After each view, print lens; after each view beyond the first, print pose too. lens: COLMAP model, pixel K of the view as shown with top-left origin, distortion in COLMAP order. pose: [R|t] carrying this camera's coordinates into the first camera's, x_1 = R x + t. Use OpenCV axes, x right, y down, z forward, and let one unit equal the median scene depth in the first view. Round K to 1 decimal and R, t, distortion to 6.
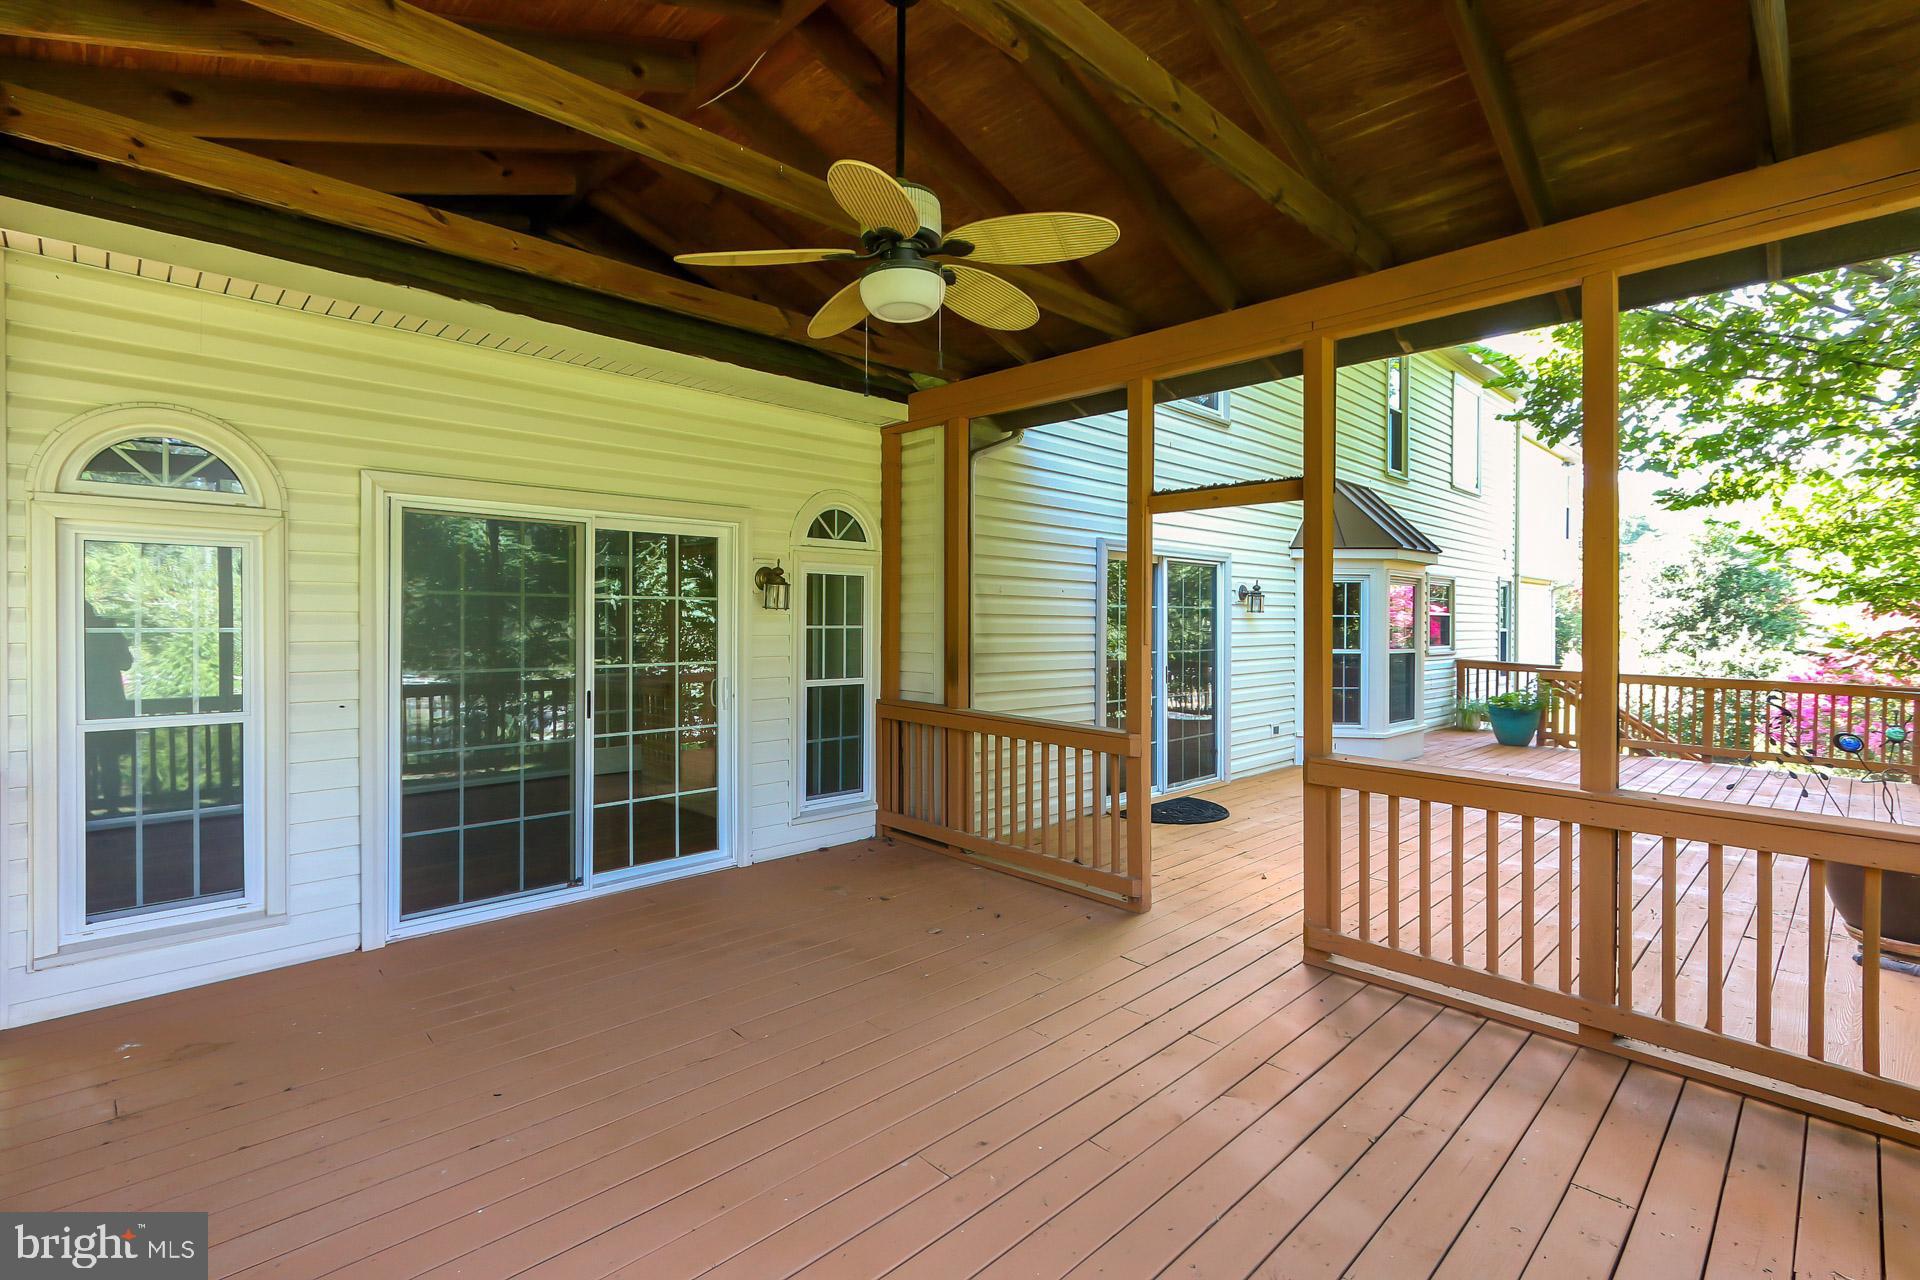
lens RADIAL K [[850.8, 0, 984.1], [0, 850.8, 648.8], [0, 0, 1]] dist [0.001542, 0.000599]
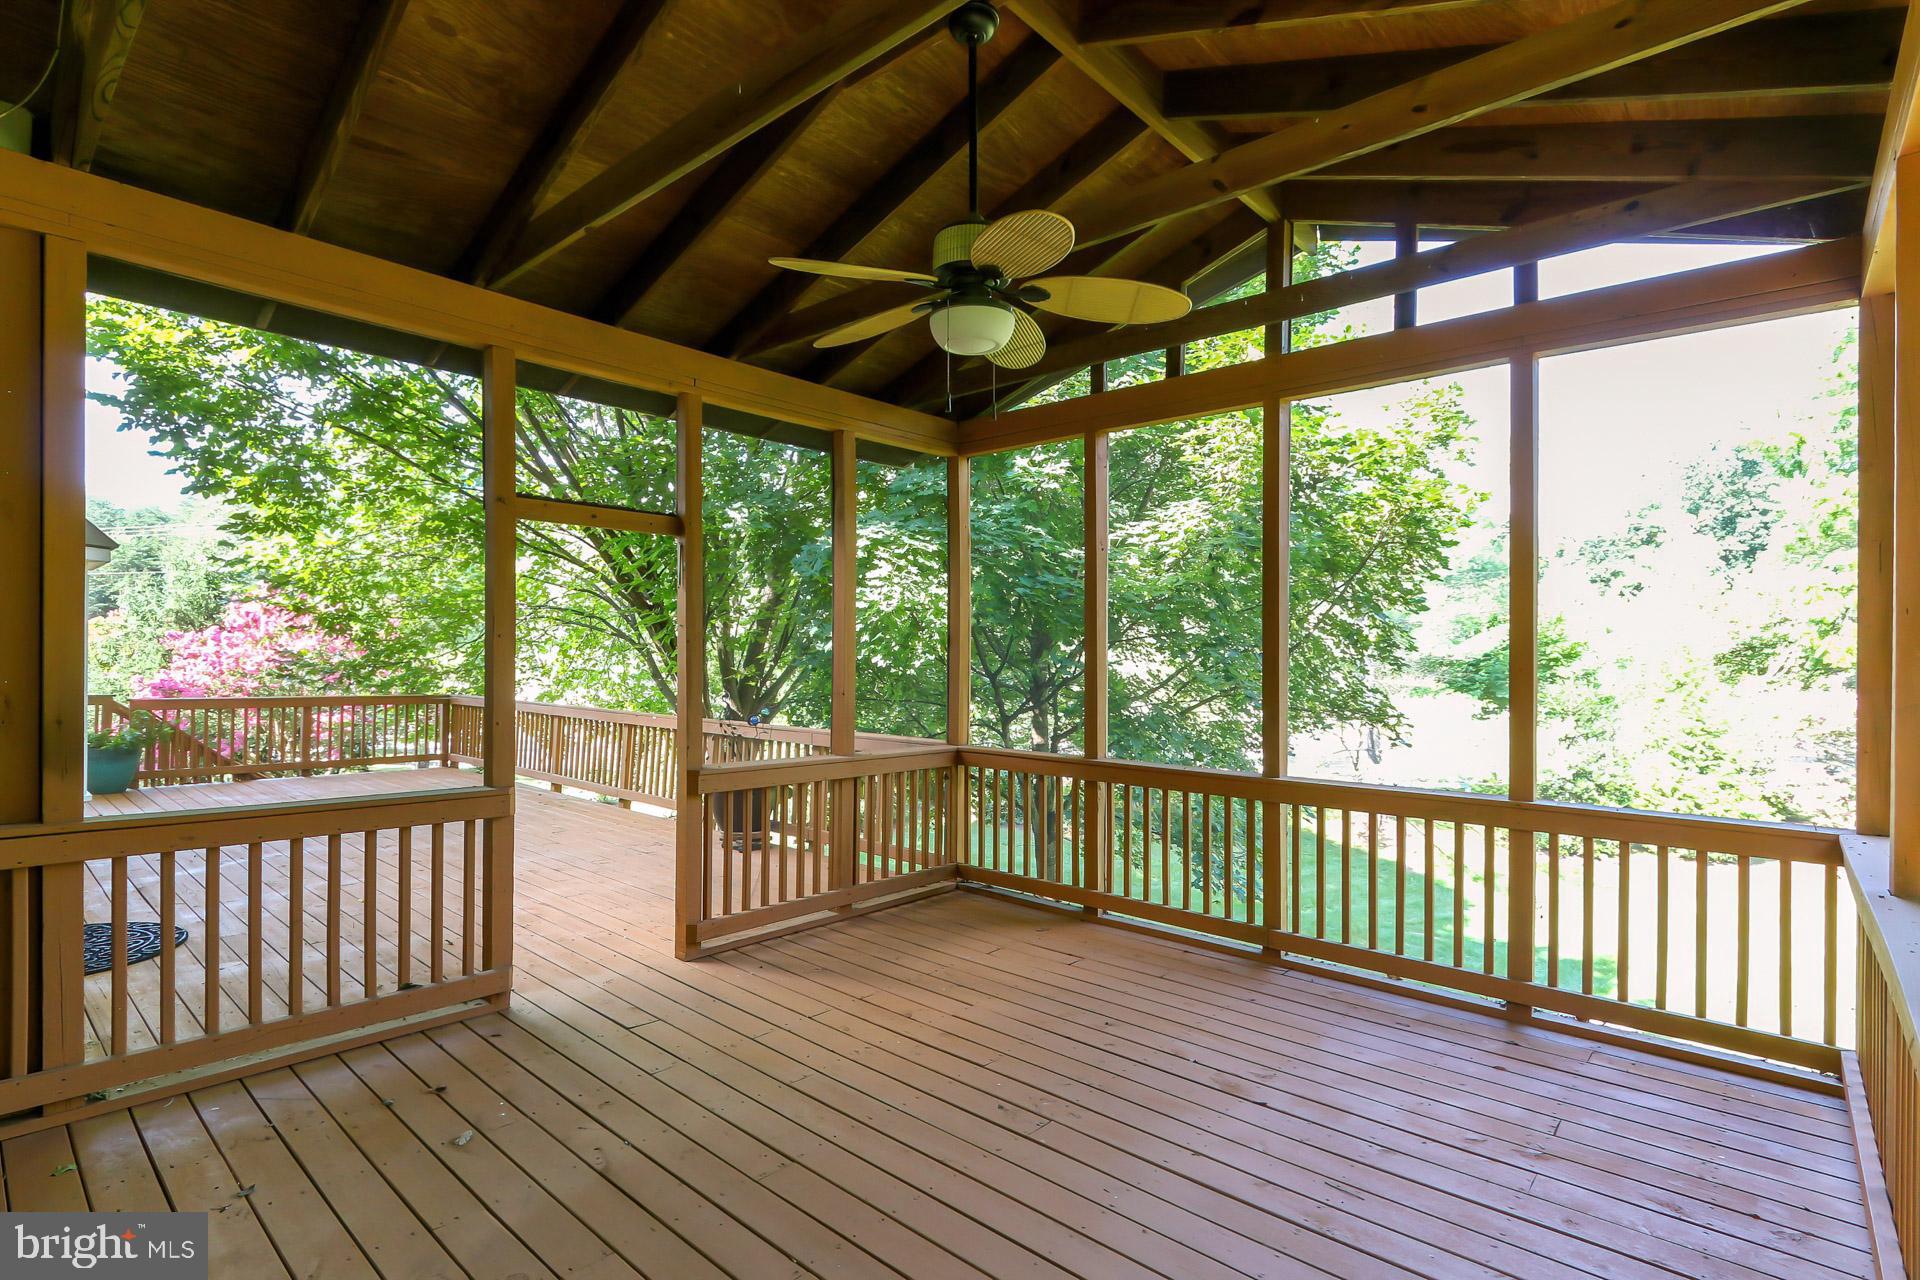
lens RADIAL K [[863.3, 0, 960.0], [0, 863.3, 640.0], [0, 0, 1]] dist [-0.050084, 0.000117]
pose [[-0.033235, 0.012293, 0.999372, -0.215643], [0.022670, 0.999676, -0.011543, -0.004621], [-0.999190, 0.022272, -0.033503, 0.206126]]
